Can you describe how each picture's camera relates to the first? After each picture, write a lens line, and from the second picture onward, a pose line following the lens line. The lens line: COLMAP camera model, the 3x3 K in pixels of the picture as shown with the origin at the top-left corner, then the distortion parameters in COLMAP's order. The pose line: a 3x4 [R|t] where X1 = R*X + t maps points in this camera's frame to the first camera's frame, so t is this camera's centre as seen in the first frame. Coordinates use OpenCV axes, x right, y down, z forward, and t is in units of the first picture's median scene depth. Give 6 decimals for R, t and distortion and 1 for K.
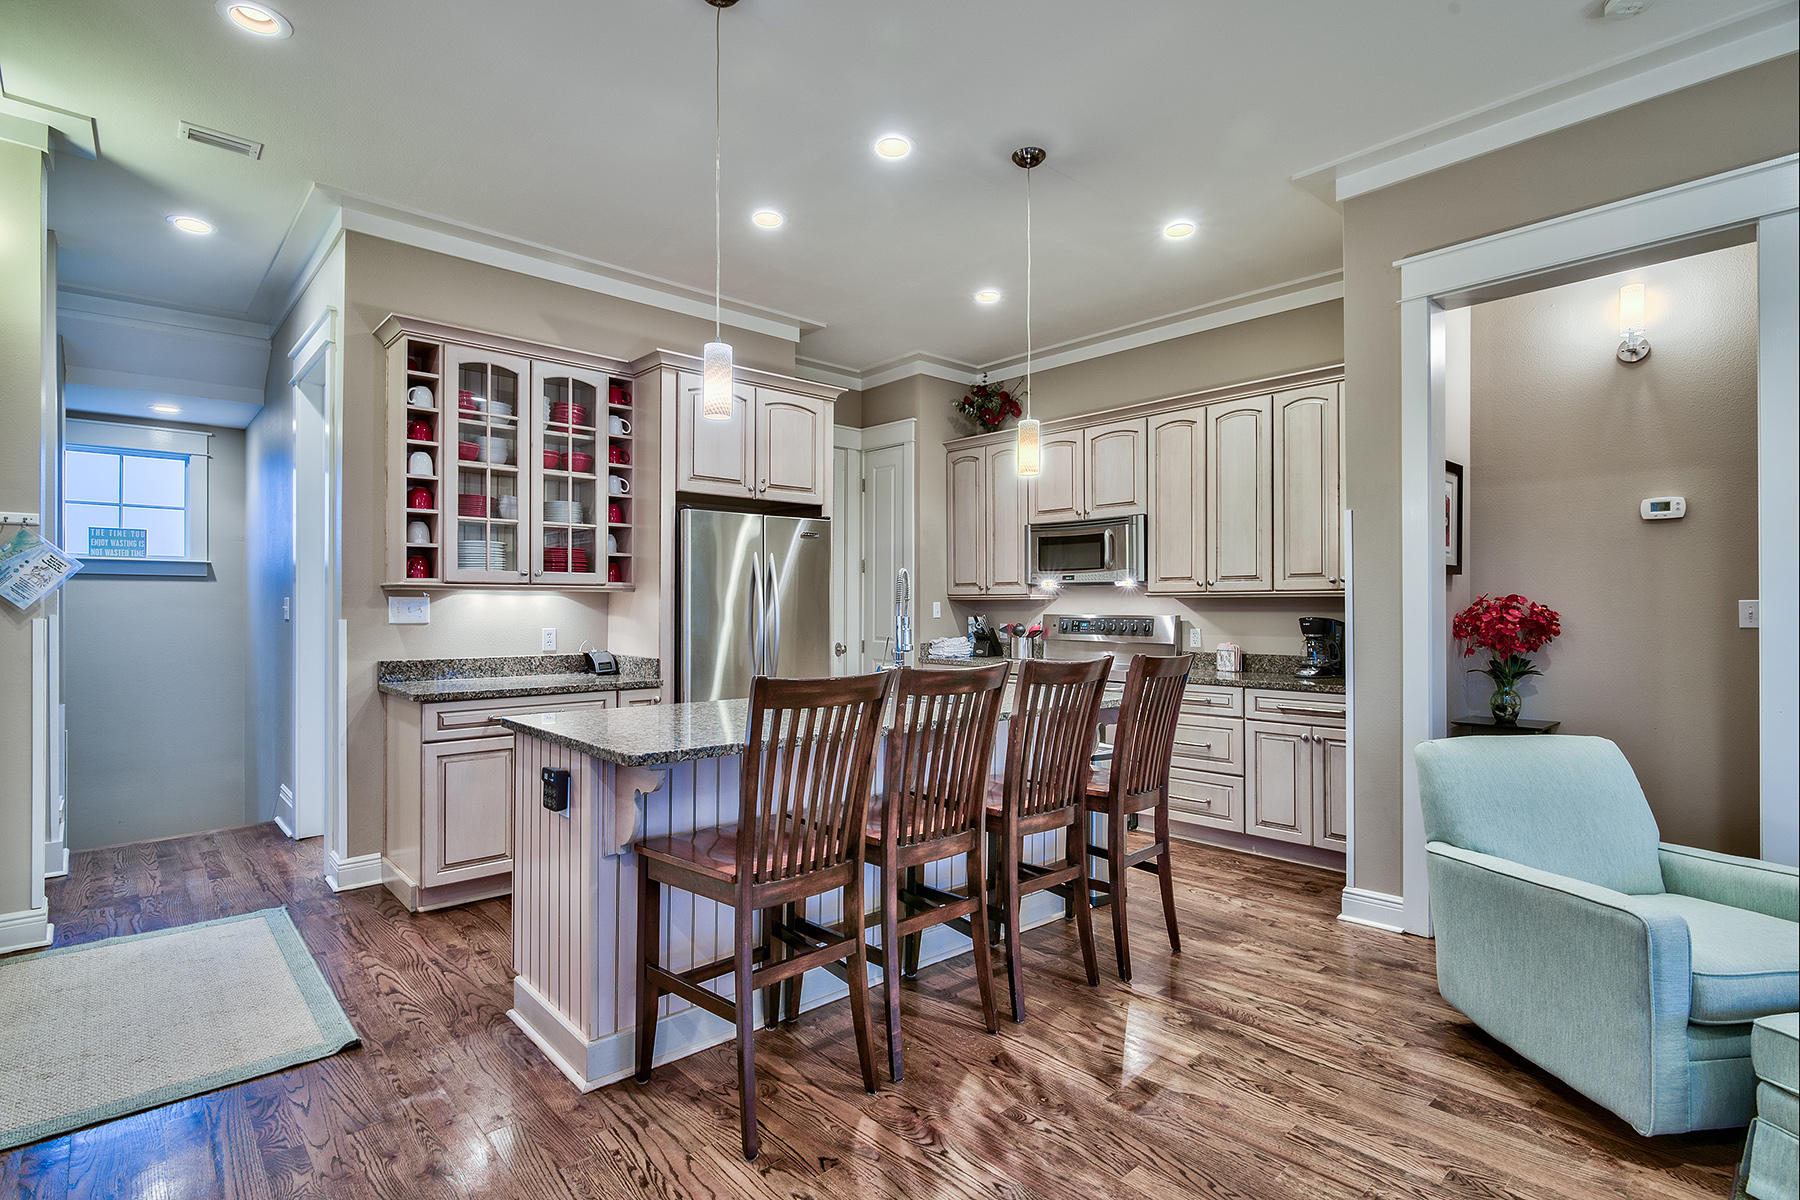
lens RADIAL K [[854.2, 0, 890.0], [0, 854.2, 605.8], [0, 0, 1]] dist [-0.004286, -0.000167]
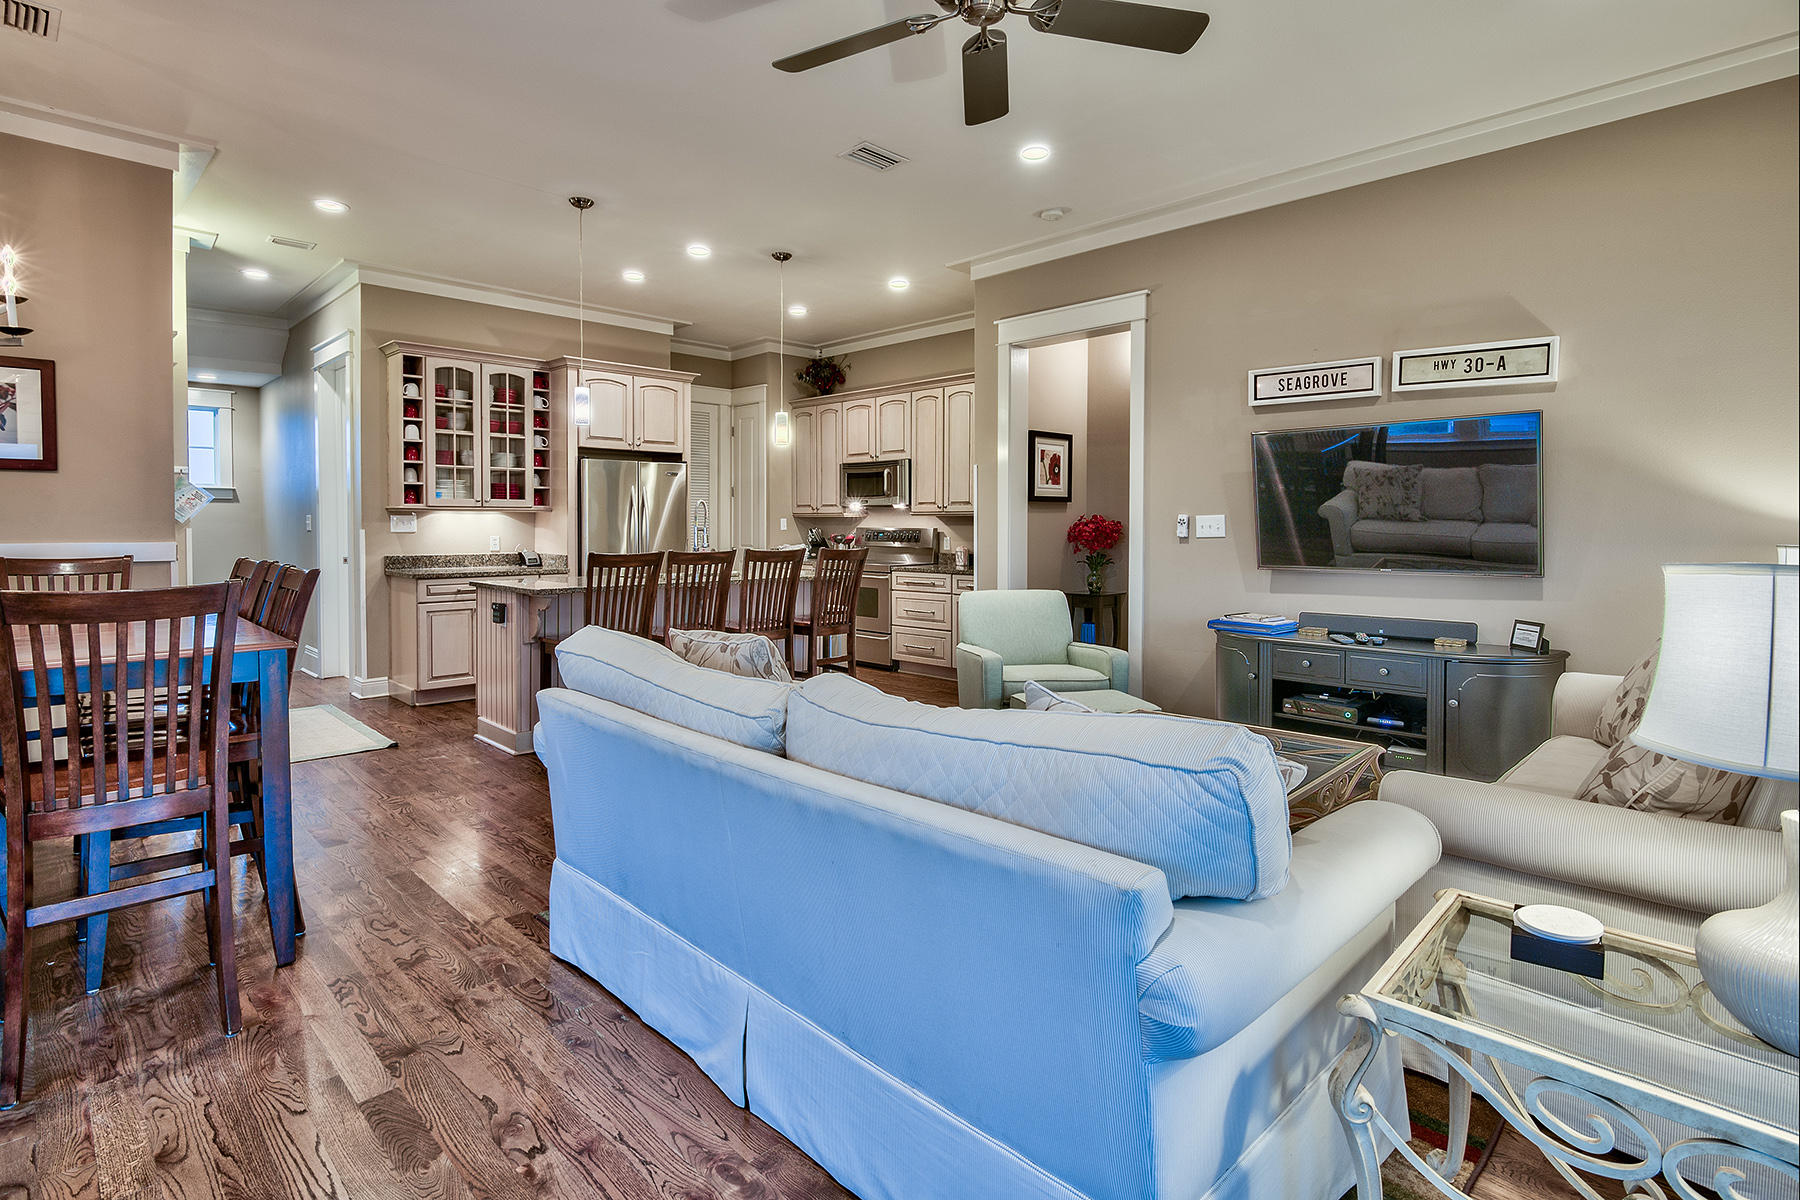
lens RADIAL K [[867.0, 0, 888.8], [0, 867.0, 541.5], [0, 0, 1]] dist [-0.002164, -0.000319]
pose [[0.998883, -0.000505, 0.047250, 0.238875], [-0.000551, 0.999750, 0.022342, 0.001515], [-0.047249, -0.022343, 0.998633, -0.600286]]
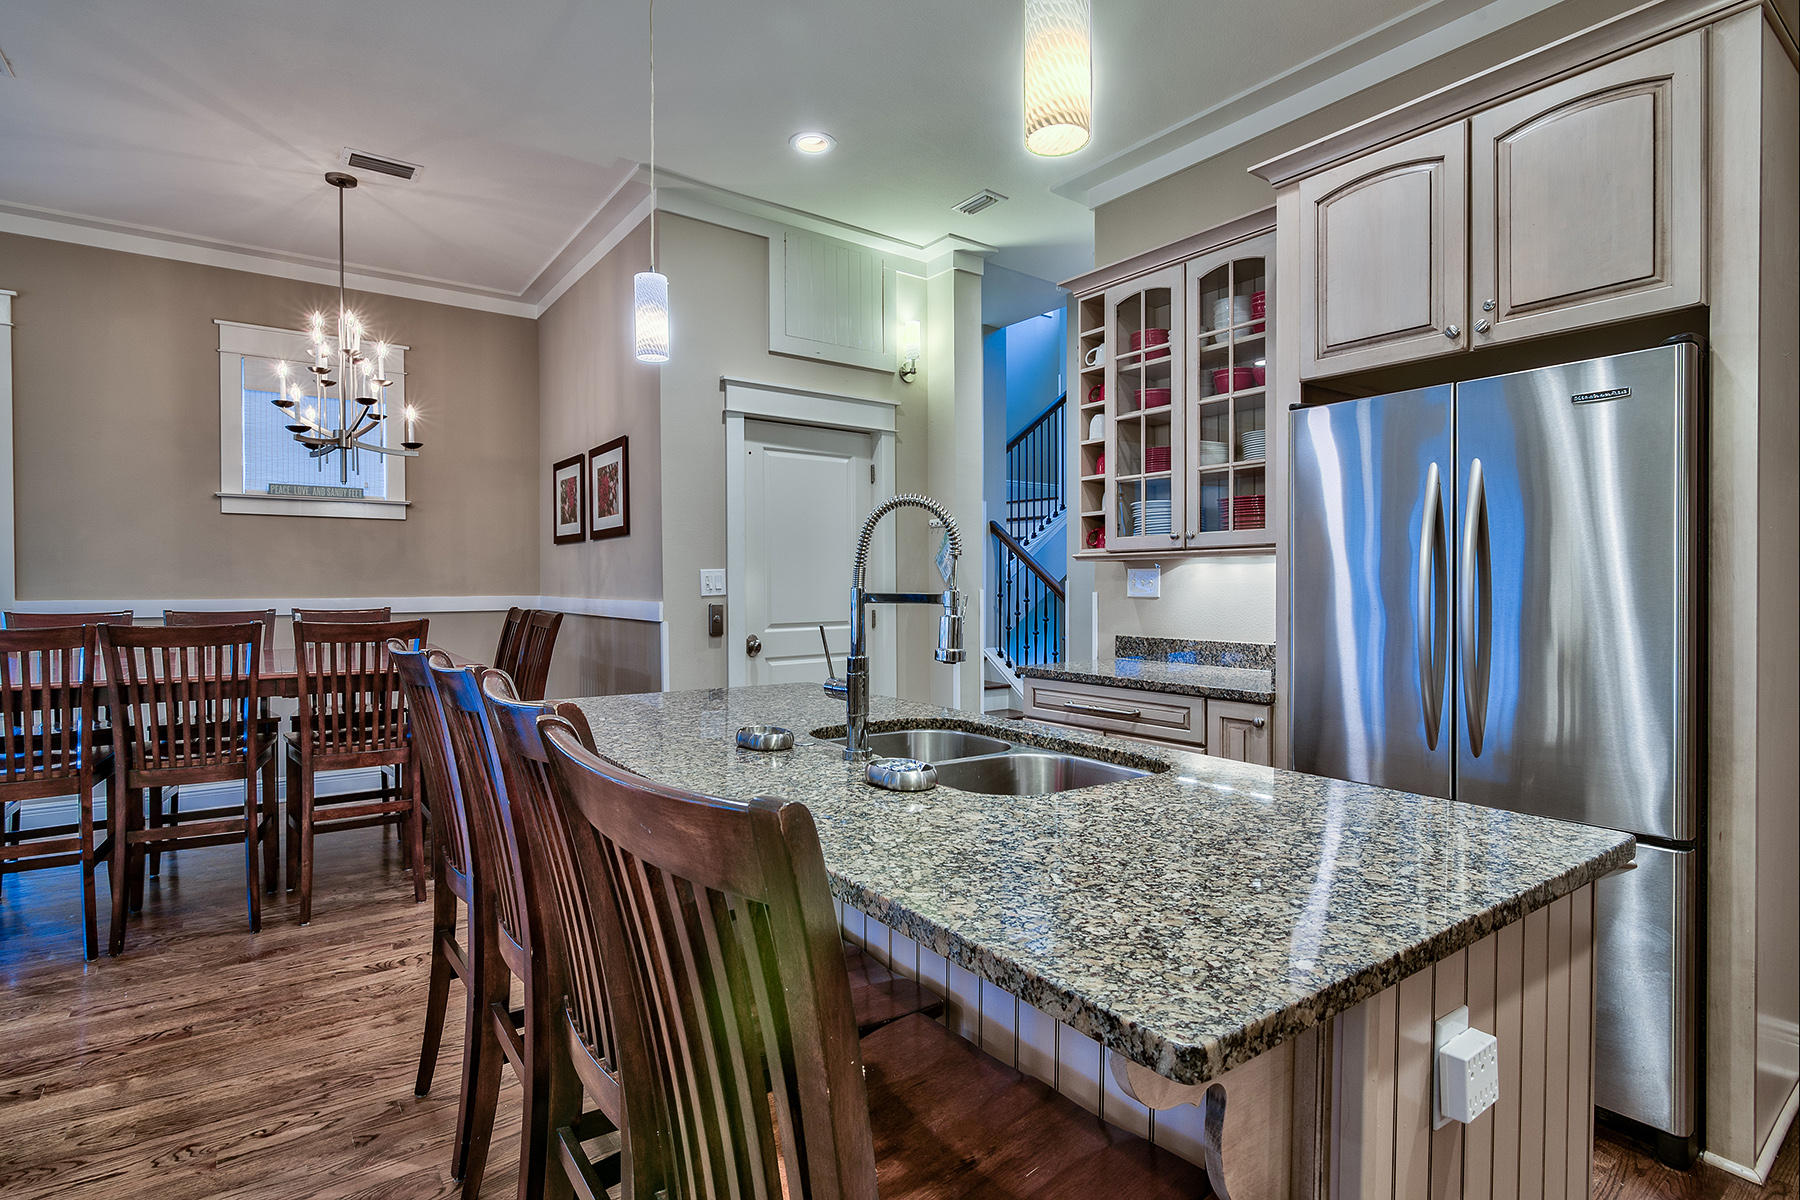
lens RADIAL K [[885.3, 0, 900.0], [0, 885.3, 600.0], [0, 0, 1]] dist [-0.002048, -0.000123]
pose [[-0.092905, 0.015242, -0.995558, 0.401546], [0.001662, 0.999884, 0.015154, 0.008197], [0.995674, -0.000247, -0.092920, 0.785725]]
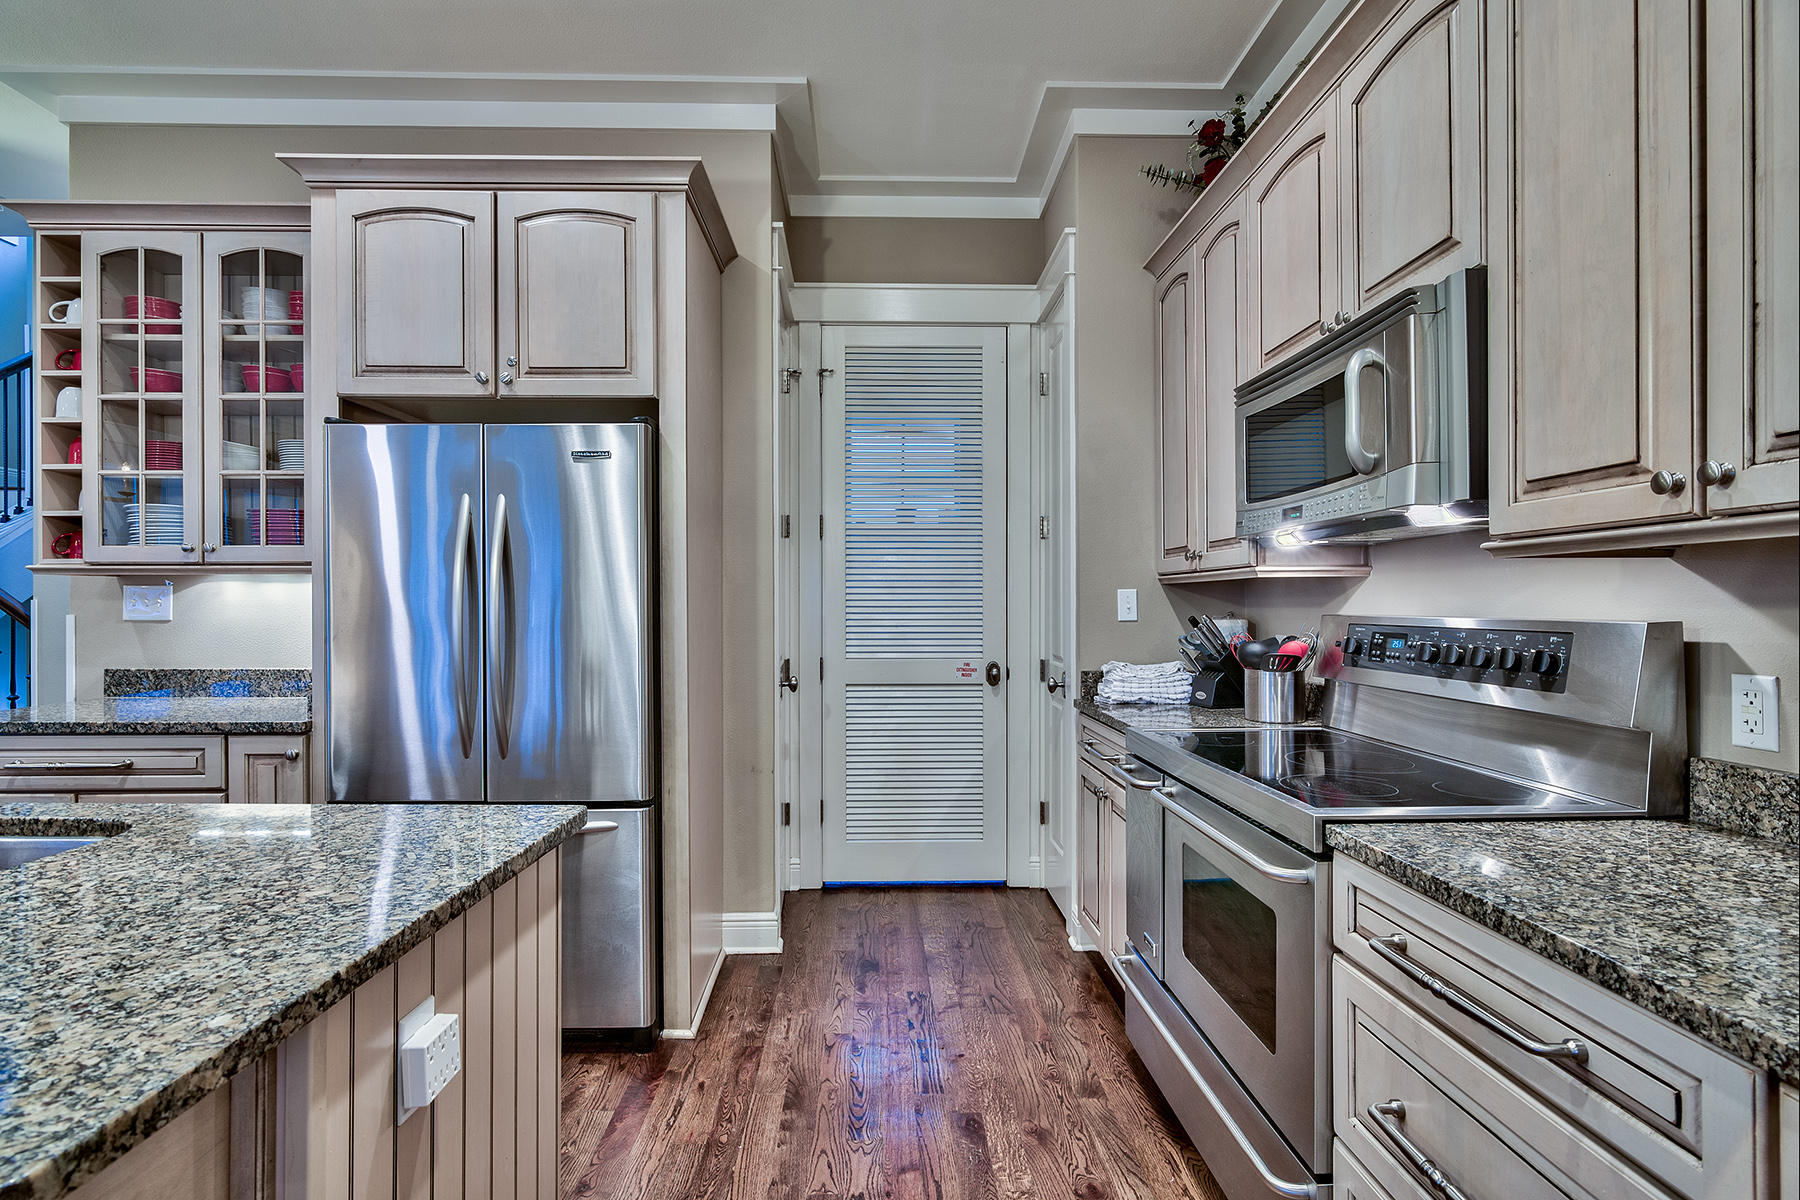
lens RADIAL K [[854.2, 0, 890.0], [0, 854.2, 605.8], [0, 0, 1]] dist [-0.004286, -0.000167]
pose [[0.758694, -0.000816, -0.651446, 0.415336], [0.001313, 0.999999, 0.000276, 0.007716], [0.651445, -0.001065, 0.758695, 0.813272]]
